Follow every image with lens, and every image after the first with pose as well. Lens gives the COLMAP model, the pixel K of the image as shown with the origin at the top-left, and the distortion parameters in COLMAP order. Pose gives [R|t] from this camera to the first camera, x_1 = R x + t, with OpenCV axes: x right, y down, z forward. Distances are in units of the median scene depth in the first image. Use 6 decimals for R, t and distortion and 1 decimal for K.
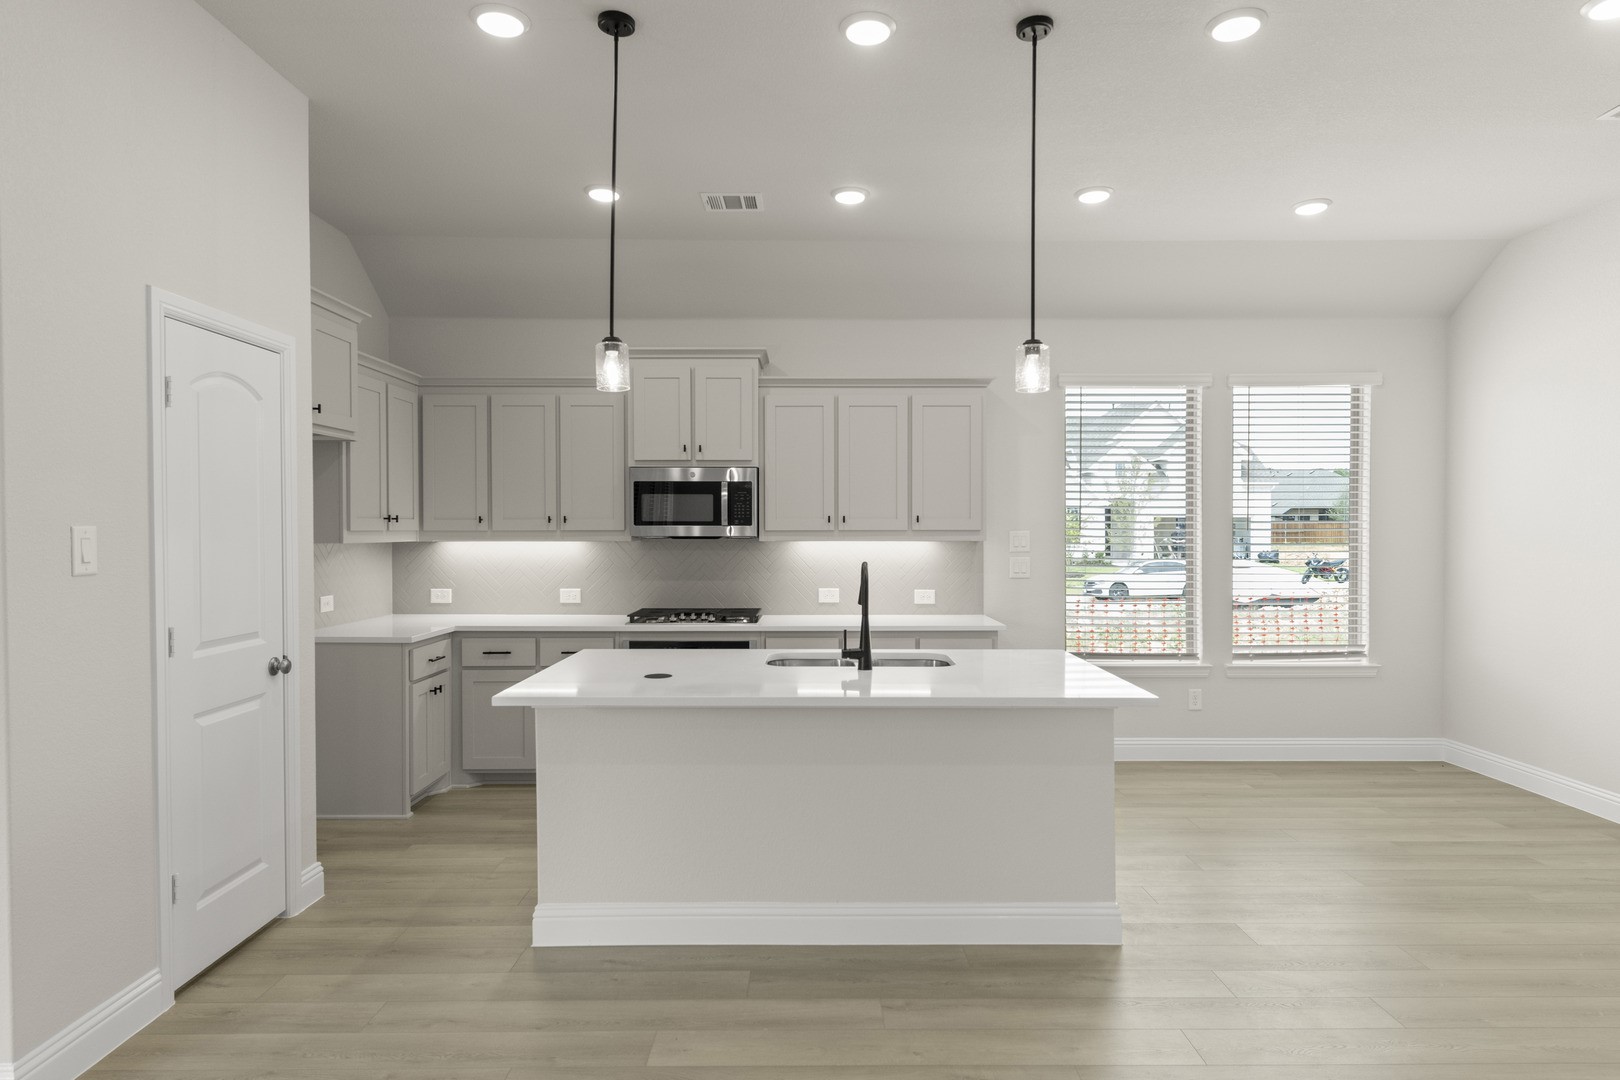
lens RADIAL K [[964.5, 0, 877.2], [0, 964.5, 528.6], [0, 0, 1]] dist [0.012231, -0.008864]
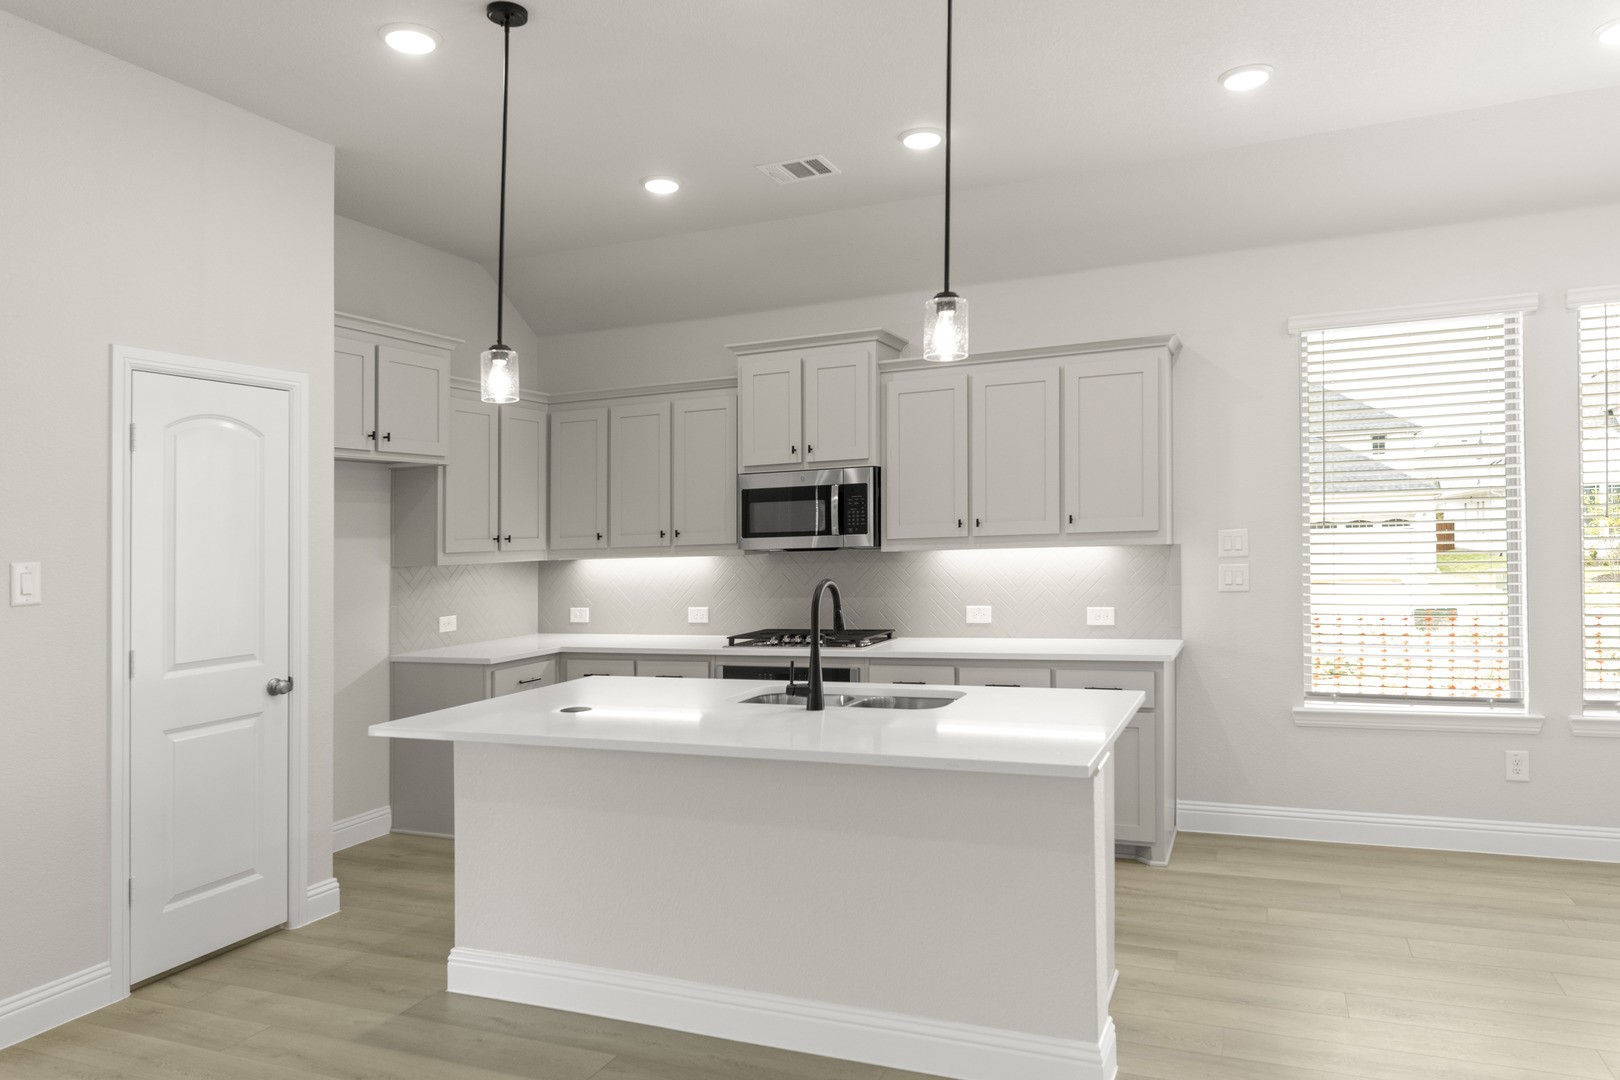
lens RADIAL K [[1097.5, 0, 870.8], [0, 1097.5, 509.5], [0, 0, 1]] dist [0.015116, -0.014577]
pose [[0.908619, -0.038487, -0.415848, 0.311740], [0.031066, 0.999215, -0.024599, -0.000893], [0.416468, 0.009433, 0.909101, 0.117130]]
